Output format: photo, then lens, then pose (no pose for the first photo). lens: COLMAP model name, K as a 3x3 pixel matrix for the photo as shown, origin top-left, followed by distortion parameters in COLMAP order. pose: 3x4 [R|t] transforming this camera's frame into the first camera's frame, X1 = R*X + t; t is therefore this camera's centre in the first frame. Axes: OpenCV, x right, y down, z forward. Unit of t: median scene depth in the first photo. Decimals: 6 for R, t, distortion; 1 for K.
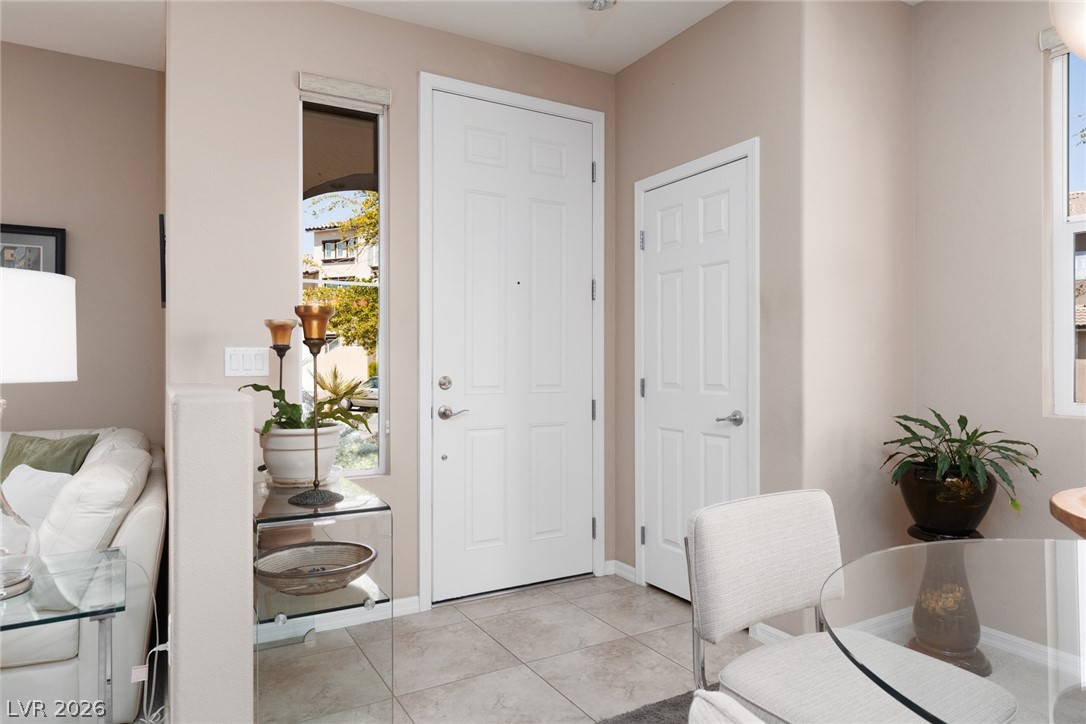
lens RADIAL K [[697.3, 0, 545.0], [0, 697.3, 359.3], [0, 0, 1]] dist [0.000601, -0.001324]
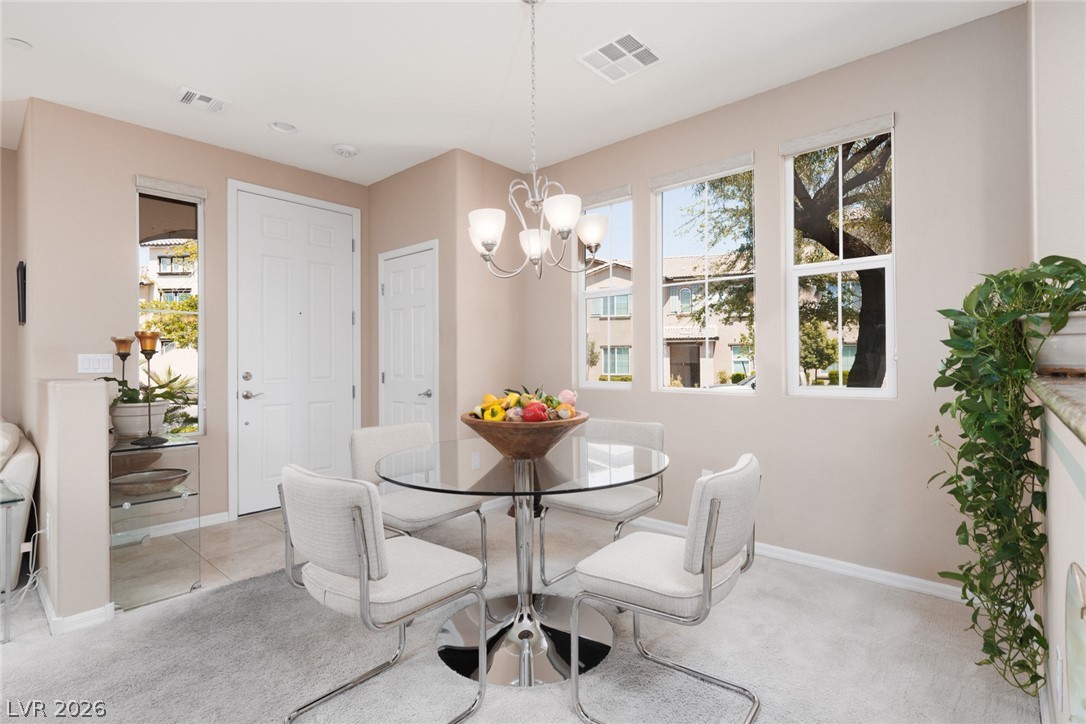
lens RADIAL K [[514.3, 0, 539.4], [0, 514.3, 360.4], [0, 0, 1]] dist [-0.000666, 0.000259]
pose [[0.946375, -0.002352, 0.323062, 0.120149], [0.001635, 0.999996, 0.002490, -0.003978], [-0.323066, -0.001828, 0.946375, -0.355512]]
